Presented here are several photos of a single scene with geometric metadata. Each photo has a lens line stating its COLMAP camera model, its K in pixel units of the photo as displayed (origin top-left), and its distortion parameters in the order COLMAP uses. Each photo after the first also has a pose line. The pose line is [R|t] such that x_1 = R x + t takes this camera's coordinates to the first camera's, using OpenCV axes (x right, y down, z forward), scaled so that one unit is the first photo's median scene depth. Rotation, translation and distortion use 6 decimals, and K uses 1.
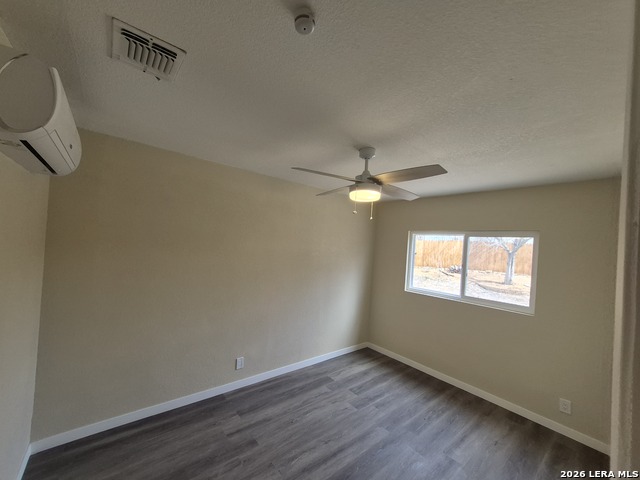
lens RADIAL K [[251.5, 0, 316.4], [0, 251.5, 242.6], [0, 0, 1]] dist [0.003310, -0.000161]
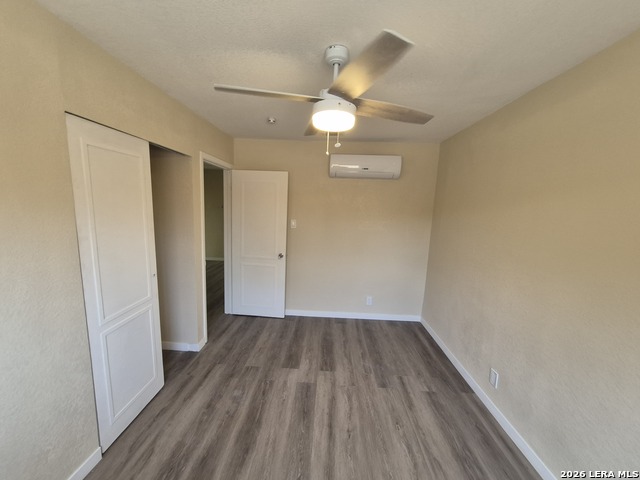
lens RADIAL K [[251.5, 0, 316.4], [0, 251.5, 242.6], [0, 0, 1]] dist [0.003310, -0.000161]
pose [[-0.660366, 0.019956, -0.750679, 0.711577], [-0.075798, 0.992770, 0.093070, 0.098688], [0.747109, 0.118360, -0.654079, 1.364690]]
